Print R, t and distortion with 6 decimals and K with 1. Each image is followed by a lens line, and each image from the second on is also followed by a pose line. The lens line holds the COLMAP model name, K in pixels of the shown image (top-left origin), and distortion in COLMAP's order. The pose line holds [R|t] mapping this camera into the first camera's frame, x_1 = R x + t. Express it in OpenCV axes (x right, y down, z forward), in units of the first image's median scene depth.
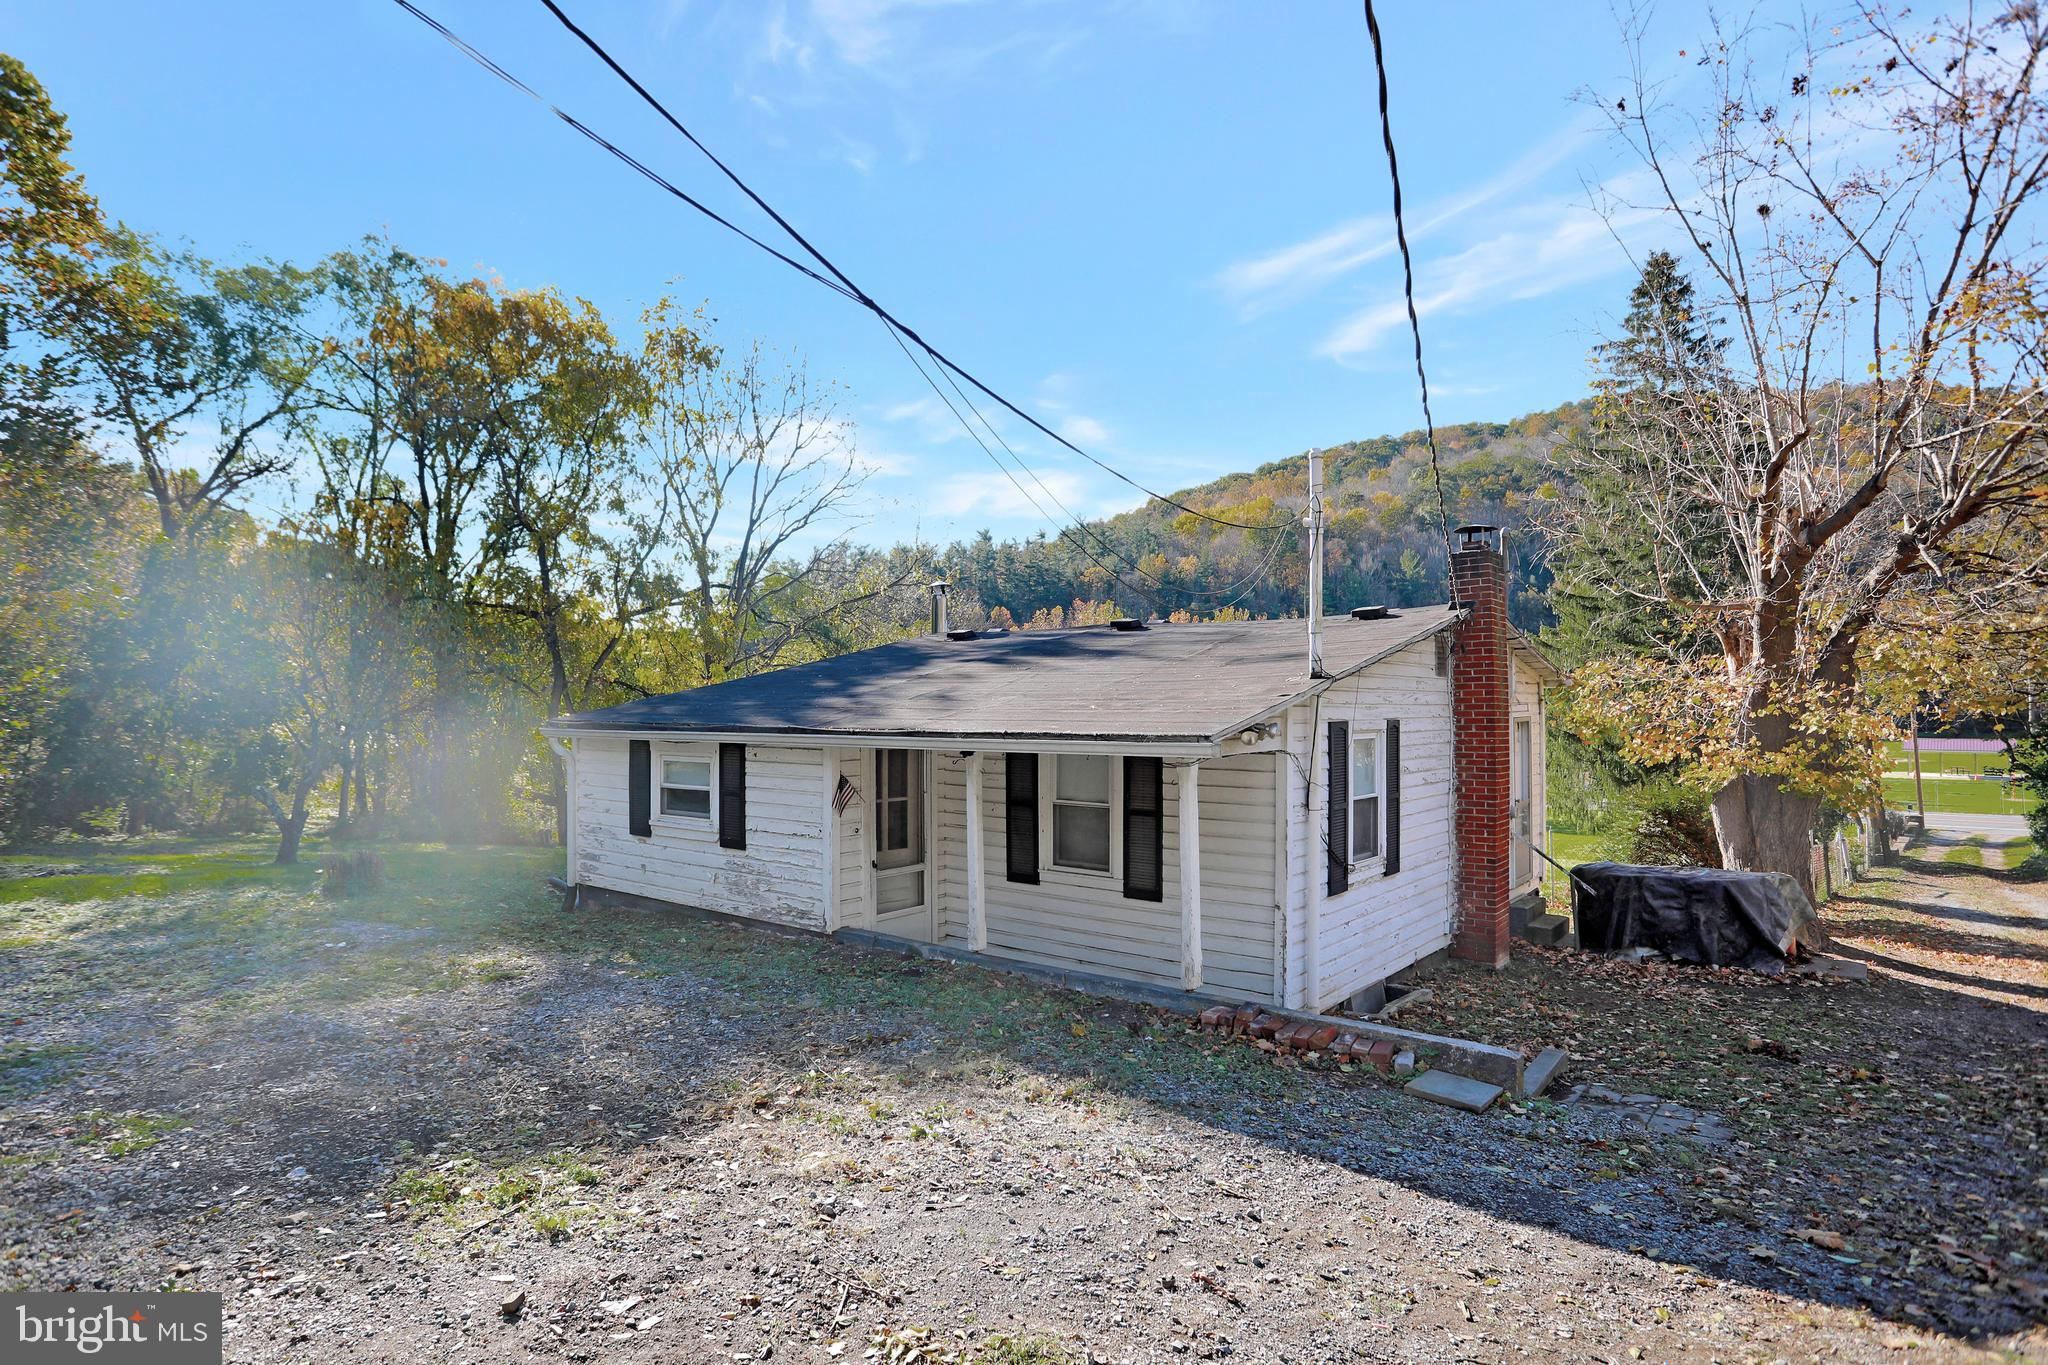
lens RADIAL K [[1104.7, 0, 1011.9], [0, 1104.7, 693.6], [0, 0, 1]] dist [-0.048486, 0.000235]
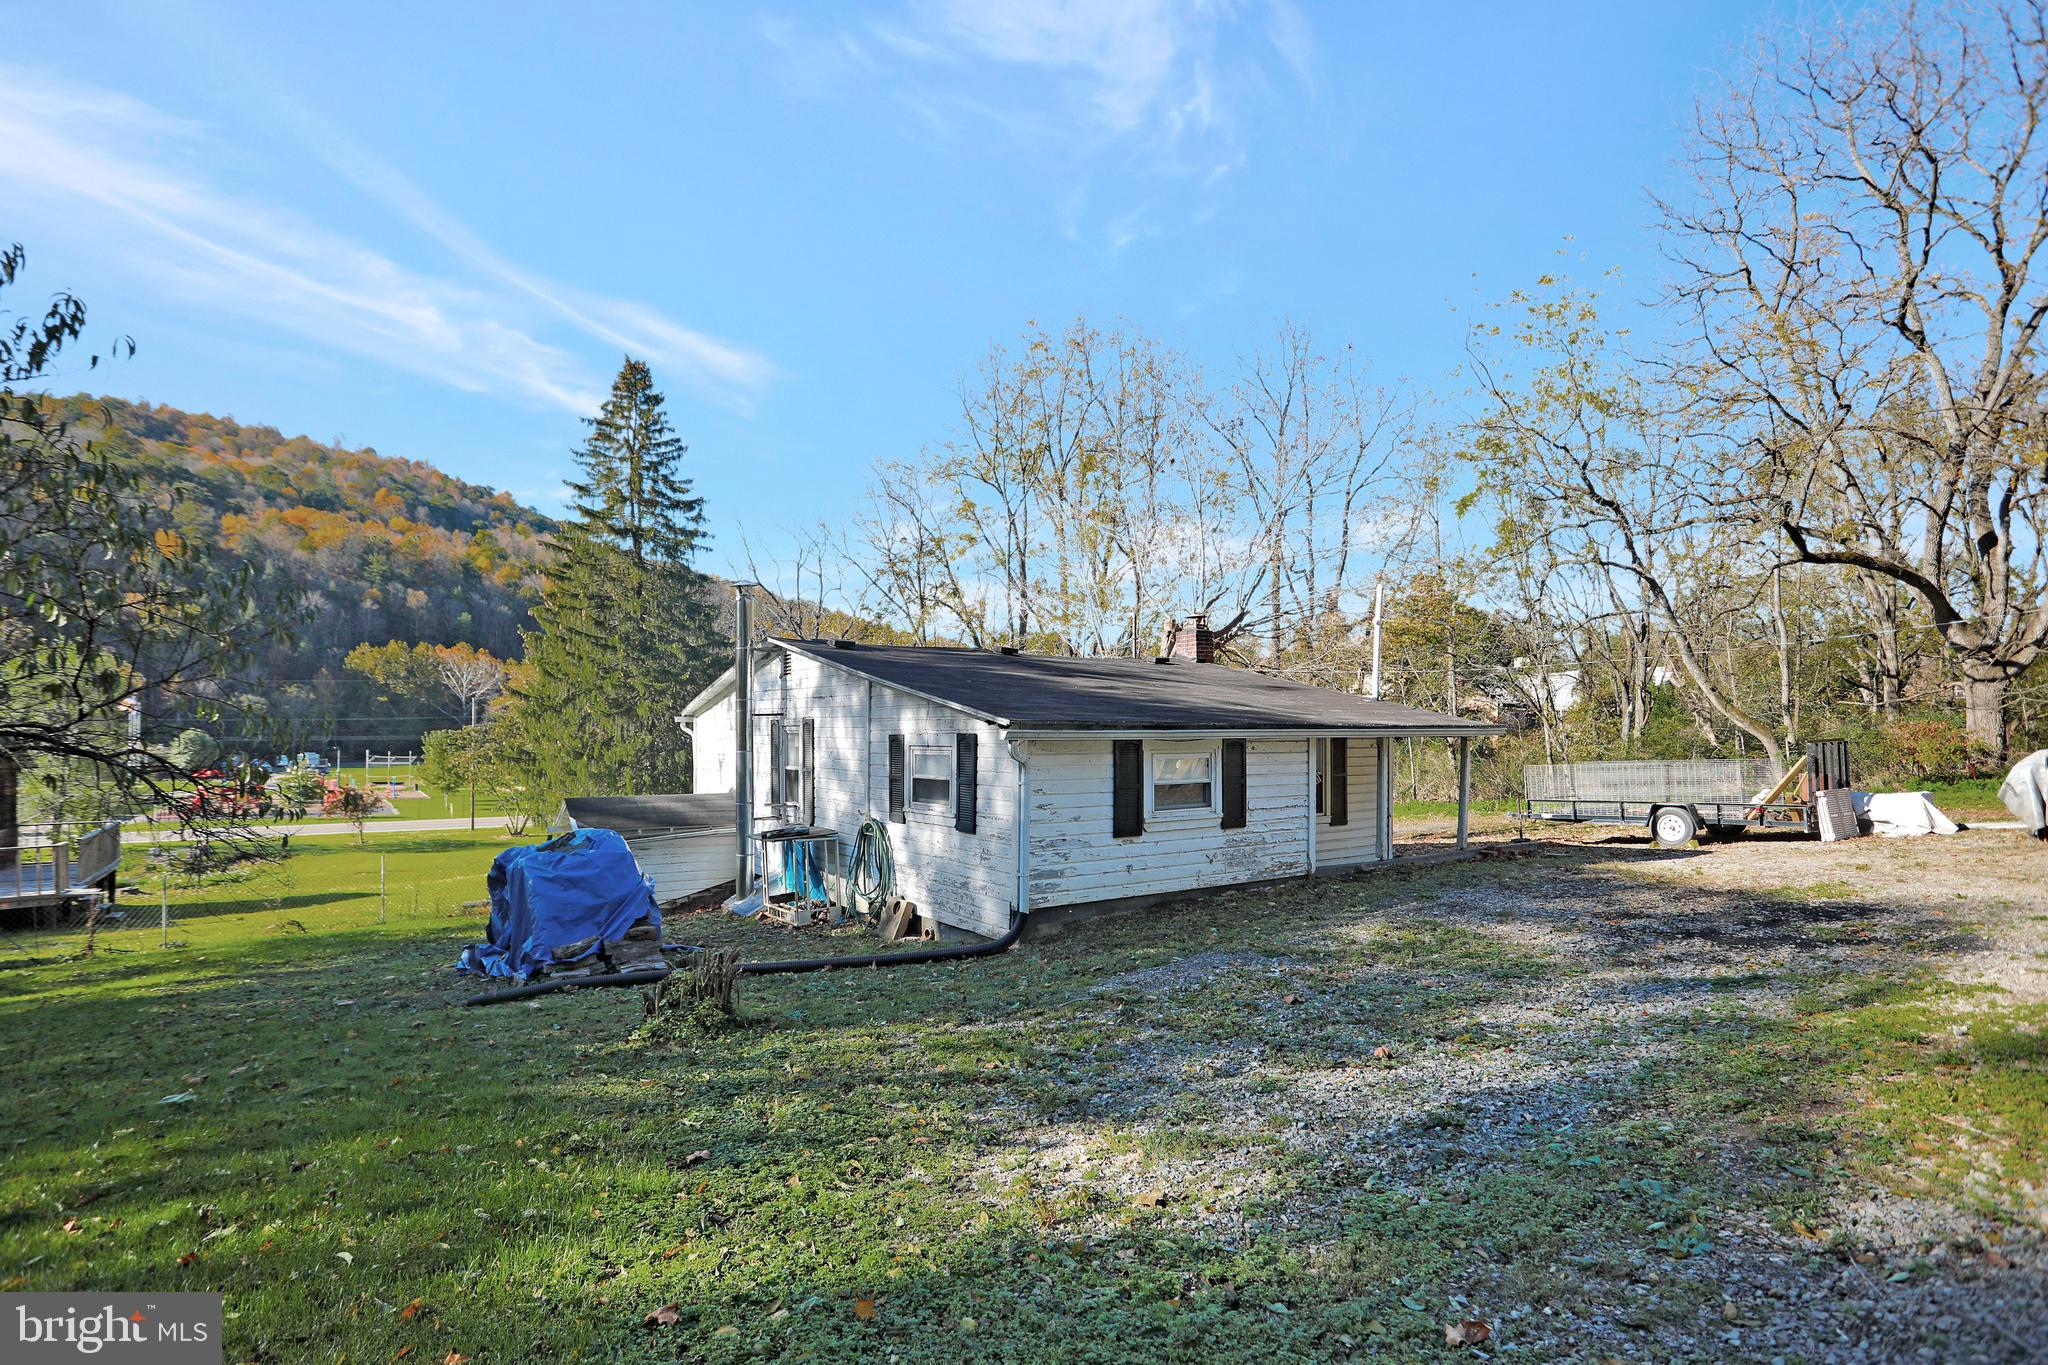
lens RADIAL K [[1015.7, 0, 1027.6], [0, 1015.7, 742.3], [0, 0, 1]] dist [-0.020325, 0.000472]
pose [[0.274568, -0.008956, 0.961526, -1.245372], [-0.005970, 0.999921, 0.011018, 0.034542], [-0.961549, -0.008765, 0.274493, 0.835388]]
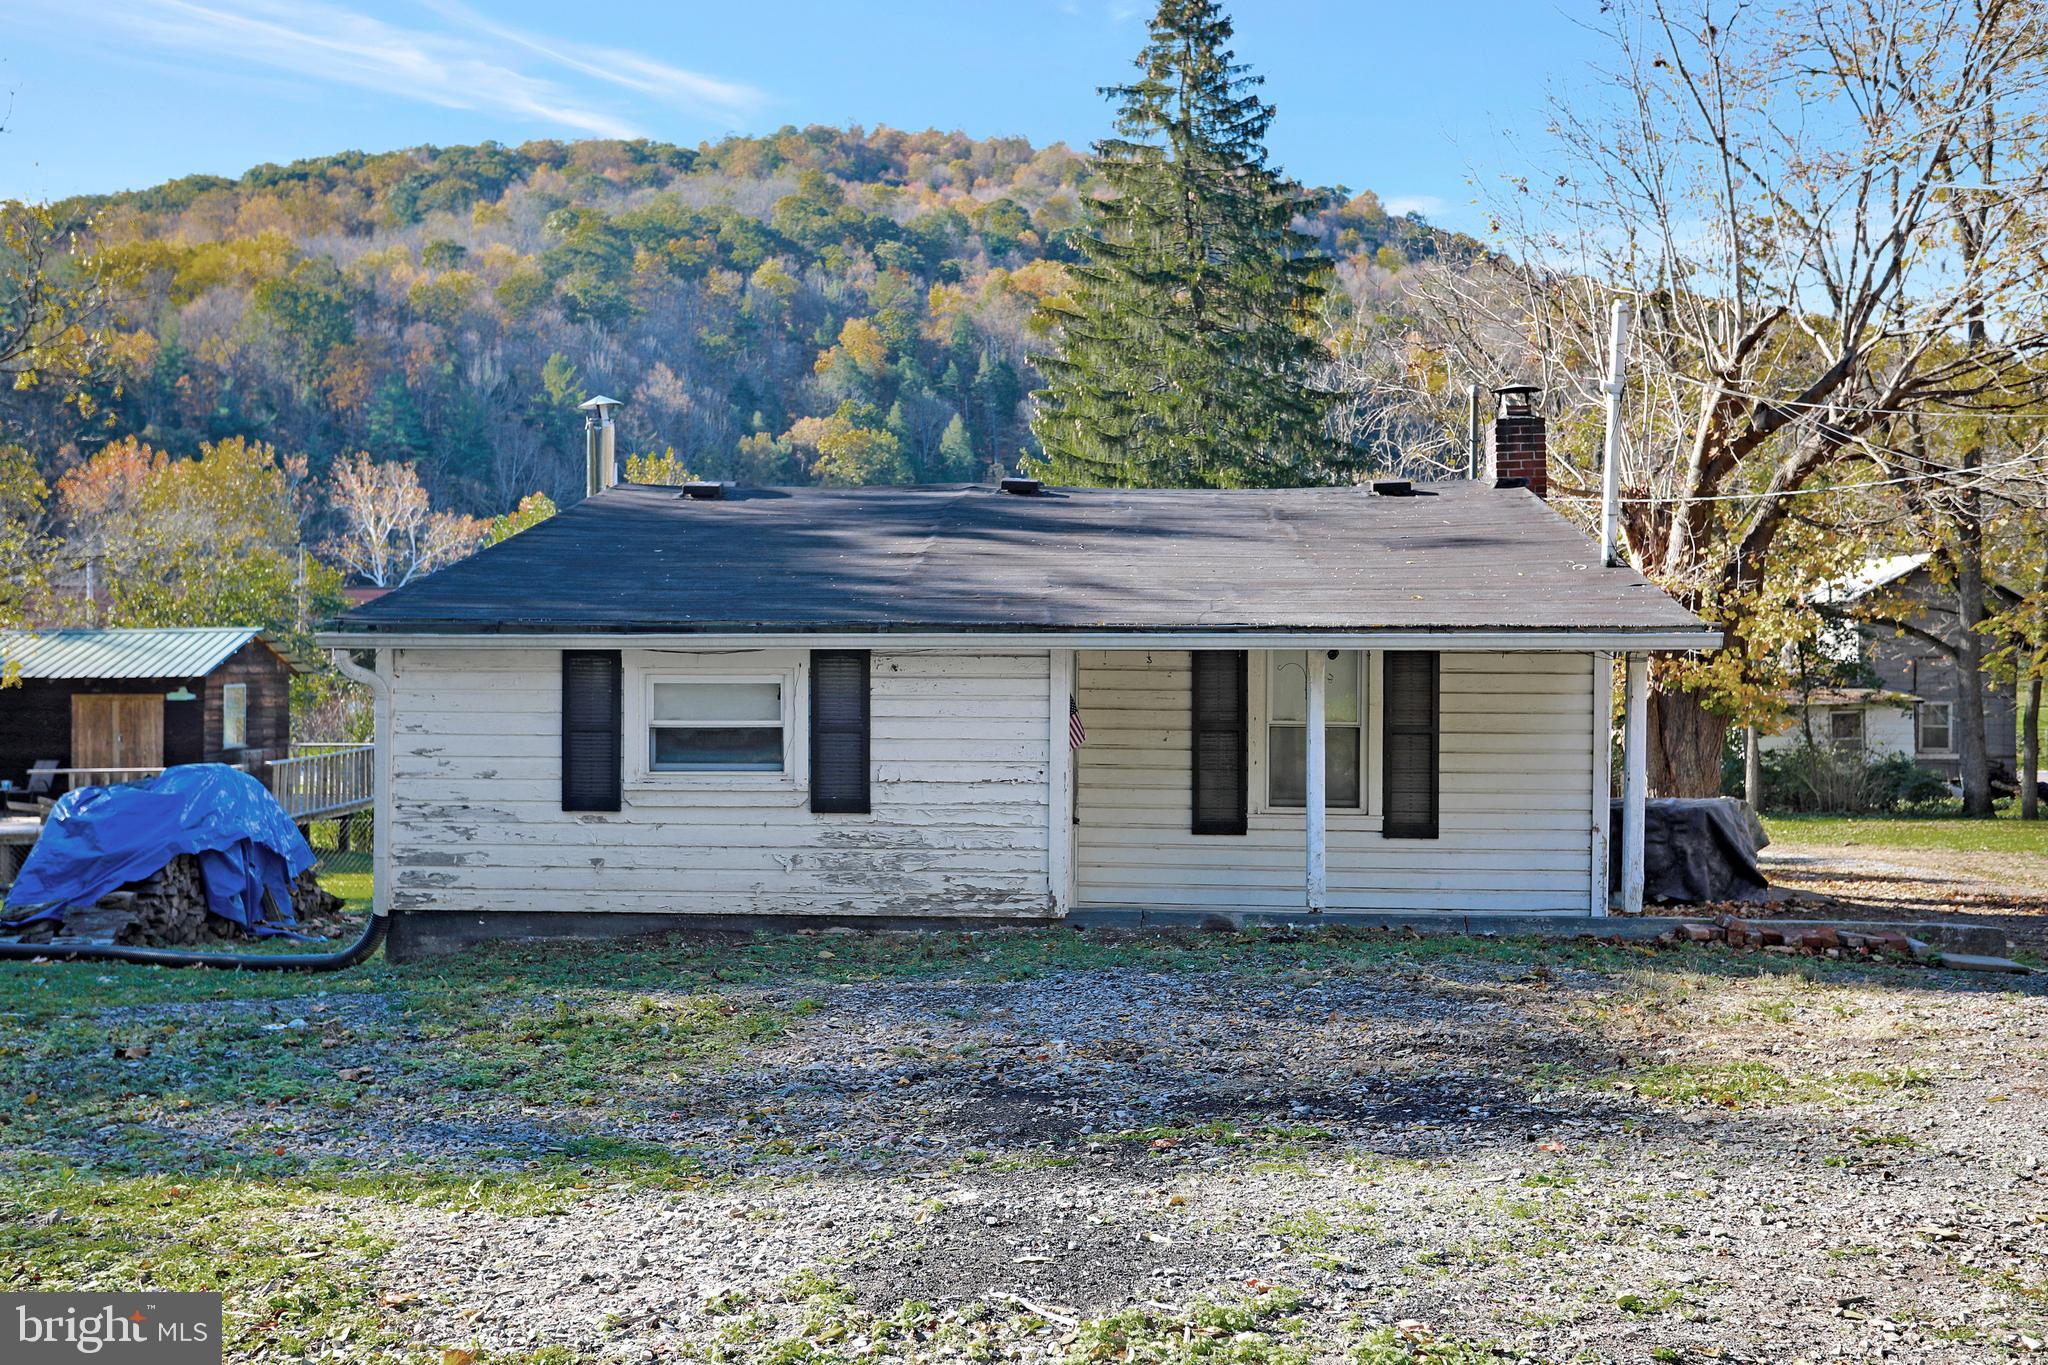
lens RADIAL K [[2039.3, 0, 1028.9], [0, 2039.3, 667.1], [0, 0, 1]] dist [-0.003658, 0.000000]
pose [[0.814704, -0.008358, 0.579817, -0.784786], [-0.007949, 0.999641, 0.025579, 0.021308], [-0.579823, -0.025448, 0.814345, -0.037057]]
